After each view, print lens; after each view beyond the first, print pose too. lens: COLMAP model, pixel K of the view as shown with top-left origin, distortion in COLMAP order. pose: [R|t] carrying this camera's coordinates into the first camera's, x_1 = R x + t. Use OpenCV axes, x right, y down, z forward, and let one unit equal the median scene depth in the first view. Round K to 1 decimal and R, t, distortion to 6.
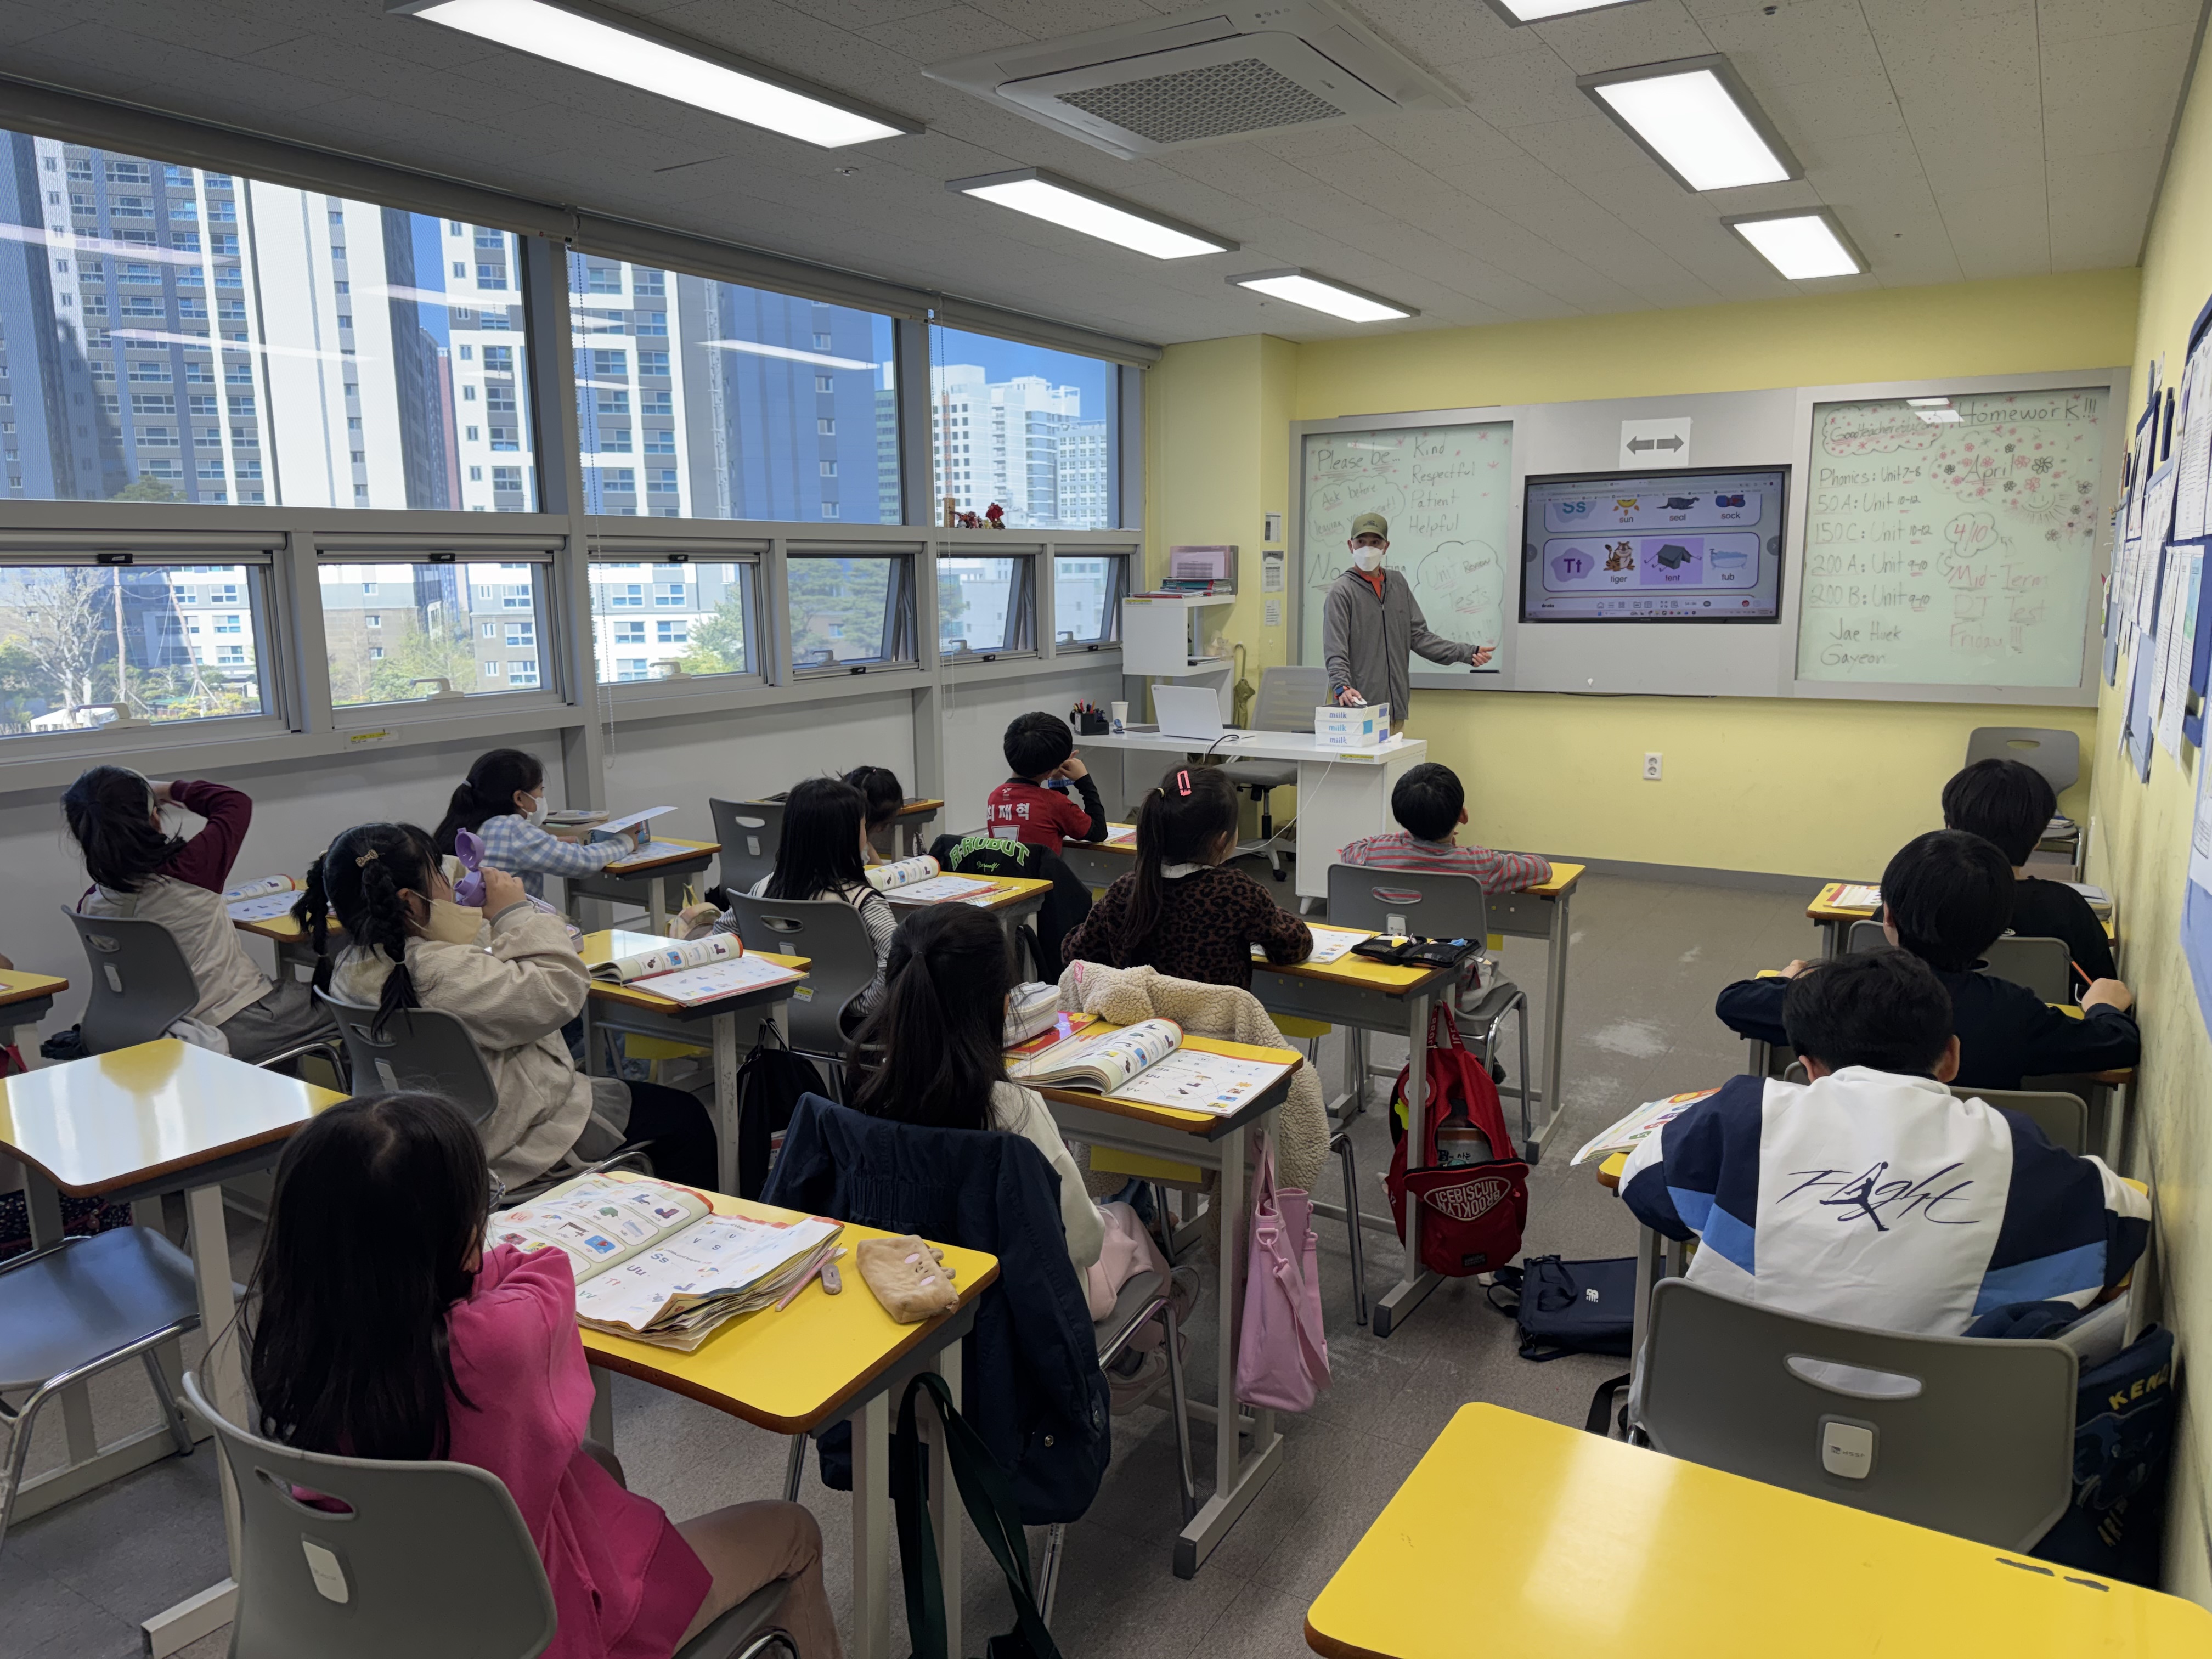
lens RADIAL K [[1543.5, 0, 1098.4], [0, 1543.5, 843.5], [0, 0, 1]] dist [0.062390, -0.082397]
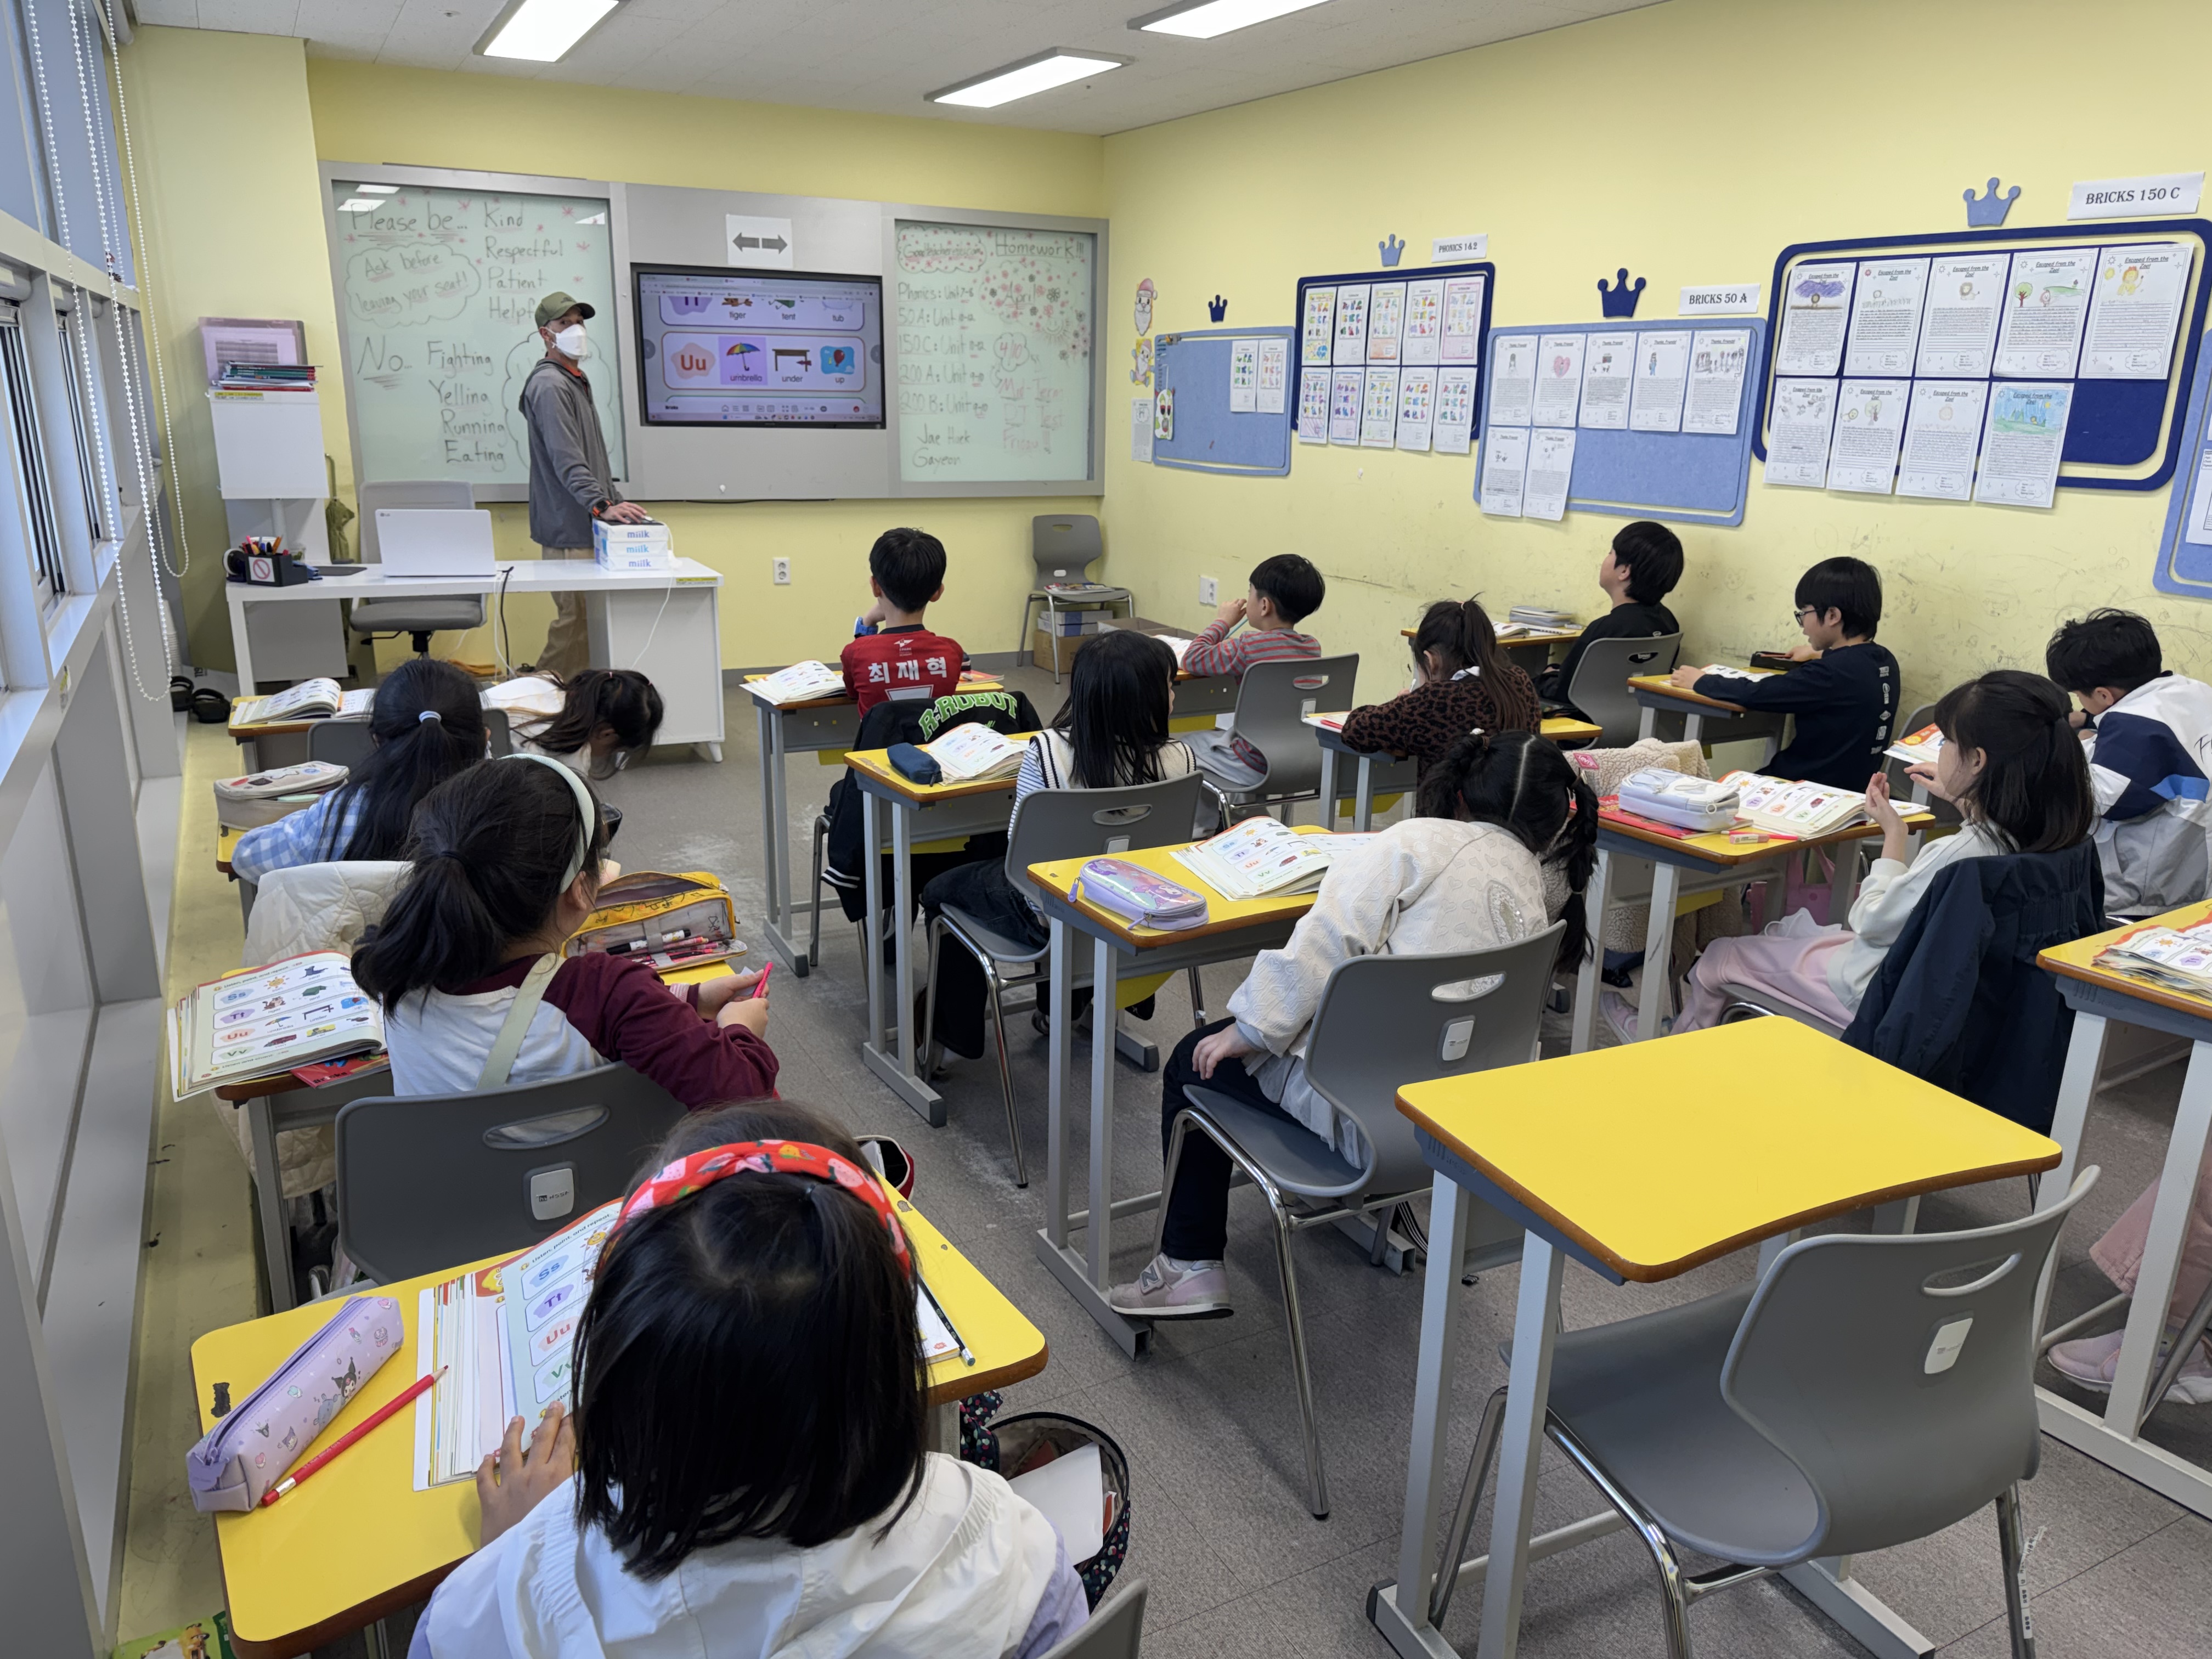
lens RADIAL K [[1543.5, 0, 1113.4], [0, 1543.5, 842.0], [0, 0, 1]] dist [0.062390, -0.082397]
pose [[0.517363, -0.226526, 0.825240, -0.469798], [0.122903, 0.974001, 0.190309, -0.048035], [-0.846894, 0.002965, 0.531753, 0.300767]]
